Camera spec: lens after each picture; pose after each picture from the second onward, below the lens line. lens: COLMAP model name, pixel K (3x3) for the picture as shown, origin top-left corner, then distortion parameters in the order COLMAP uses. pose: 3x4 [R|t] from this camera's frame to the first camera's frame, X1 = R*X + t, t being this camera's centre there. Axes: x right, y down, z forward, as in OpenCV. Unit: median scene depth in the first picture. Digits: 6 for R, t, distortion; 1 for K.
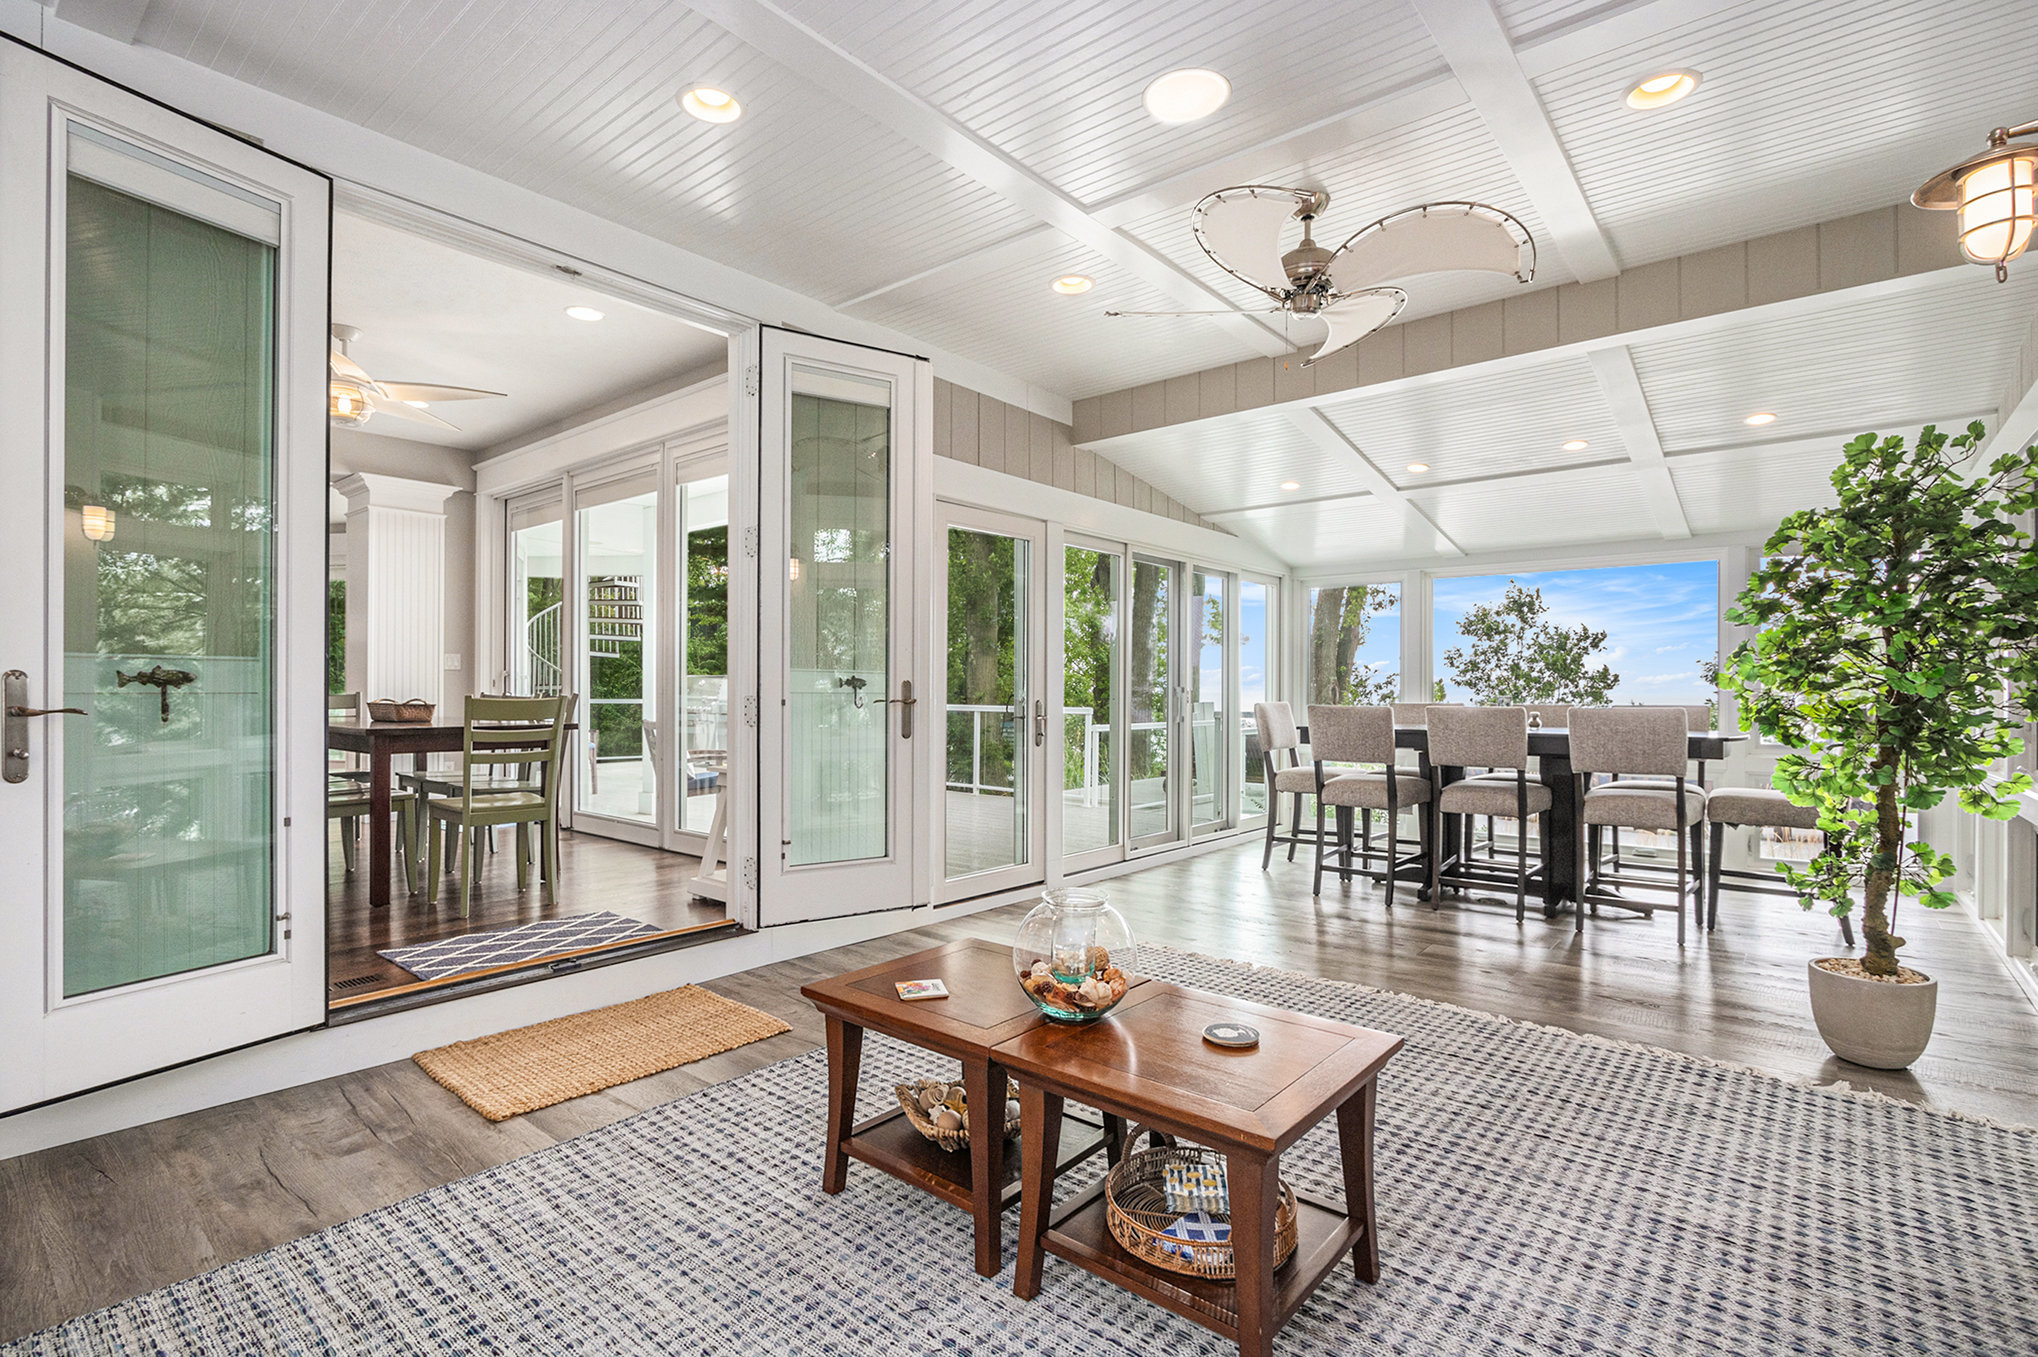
lens RADIAL K [[962.2, 0, 1024.8], [0, 962.2, 683.8], [0, 0, 1]] dist [-0.014448, -0.000502]
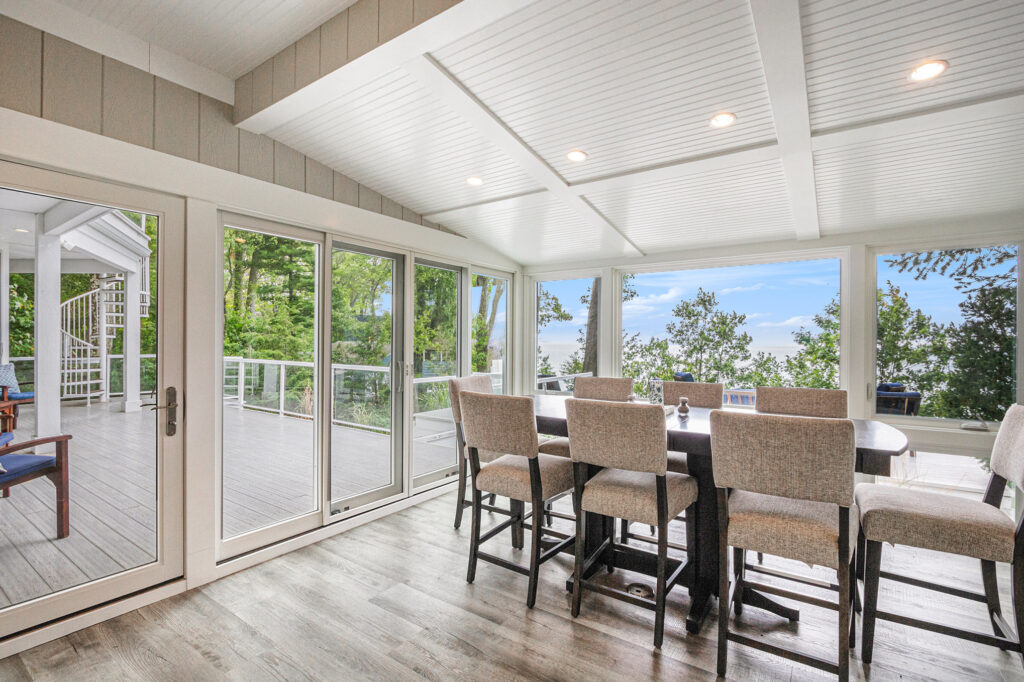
lens RADIAL K [[483.4, 0, 507.8], [0, 483.4, 341.9], [0, 0, 1]] dist [-0.014448, -0.000502]
pose [[0.996189, 0.001111, 0.087219, 0.199133], [-0.001488, 0.999990, 0.004260, -0.019383], [-0.087214, -0.004373, 0.996180, 0.335617]]
